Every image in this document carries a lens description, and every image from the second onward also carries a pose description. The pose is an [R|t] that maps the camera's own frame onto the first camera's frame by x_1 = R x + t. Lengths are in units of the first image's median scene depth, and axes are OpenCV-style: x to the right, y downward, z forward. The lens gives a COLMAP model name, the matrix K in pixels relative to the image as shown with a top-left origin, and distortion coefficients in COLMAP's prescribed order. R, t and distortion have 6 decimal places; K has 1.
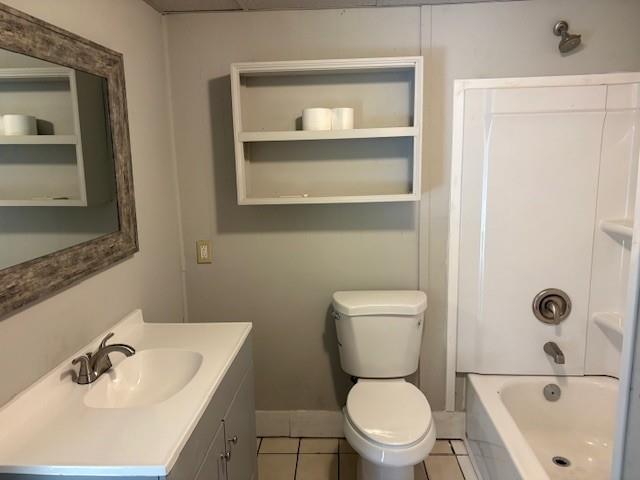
lens RADIAL K [[471.1, 0, 320.0], [0, 471.1, 240.0], [0, 0, 1]] dist [0.052435, -0.081975]
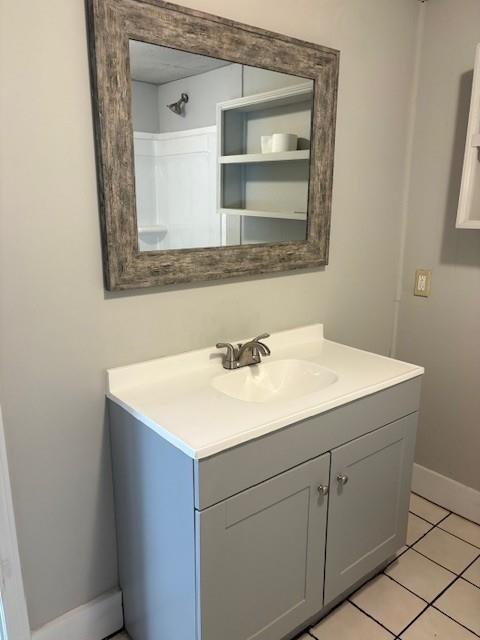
lens RADIAL K [[471.1, 0, 224.3], [0, 471.1, 320.2], [0, 0, 1]] dist [0.052435, -0.081975]
pose [[0.681894, 0.213502, -0.699598, 0.236613], [-0.148727, 0.976943, 0.153178, 0.022160], [0.716171, -0.000402, 0.697925, 0.215409]]
